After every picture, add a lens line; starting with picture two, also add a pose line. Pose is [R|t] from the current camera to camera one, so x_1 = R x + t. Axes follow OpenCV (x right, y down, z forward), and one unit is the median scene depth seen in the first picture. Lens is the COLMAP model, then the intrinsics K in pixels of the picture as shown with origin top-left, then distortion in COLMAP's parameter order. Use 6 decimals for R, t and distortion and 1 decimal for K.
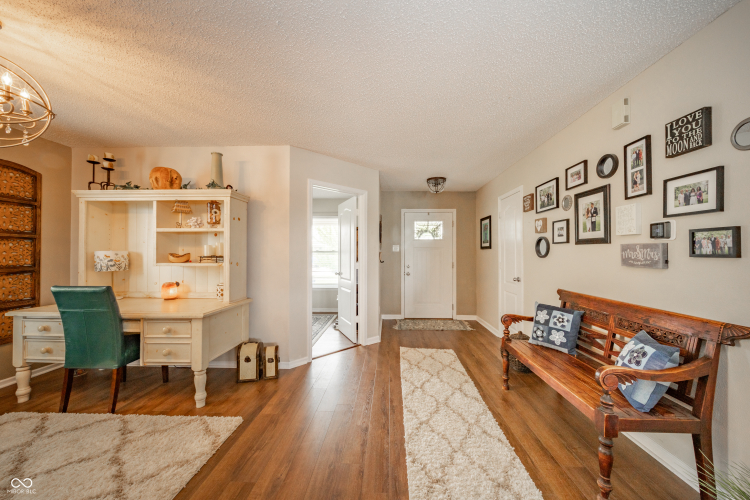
lens RADIAL K [[253.4, 0, 375.0], [0, 253.4, 250.0], [0, 0, 1]] dist [-0.000757, -0.000256]
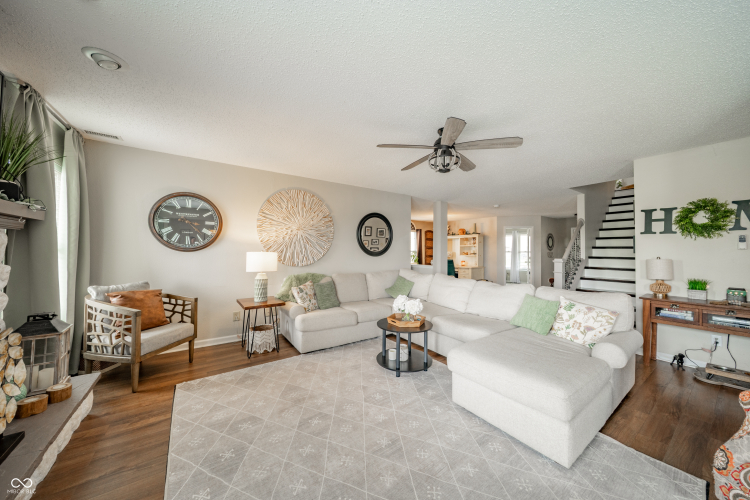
lens RADIAL K [[253.4, 0, 375.0], [0, 253.4, 250.0], [0, 0, 1]] dist [-0.000757, -0.000256]
pose [[0.576401, -0.006715, -0.817140, 1.415197], [0.008799, 0.999959, -0.002010, -0.024064], [0.817120, -0.006032, 0.576436, -2.103394]]
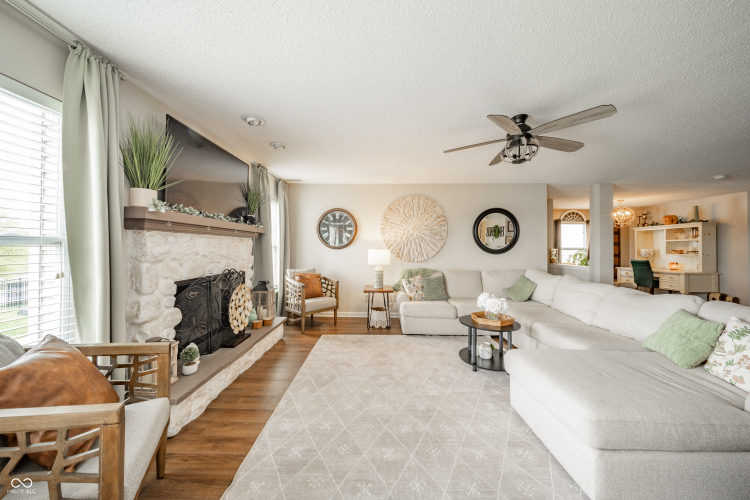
lens RADIAL K [[253.4, 0, 375.0], [0, 253.4, 250.0], [0, 0, 1]] dist [-0.000757, -0.000256]
pose [[-0.009919, 0.000206, -0.999951, 1.665982], [0.011047, 0.999939, 0.000097, -0.018730], [0.999890, -0.011046, -0.009920, -1.849541]]
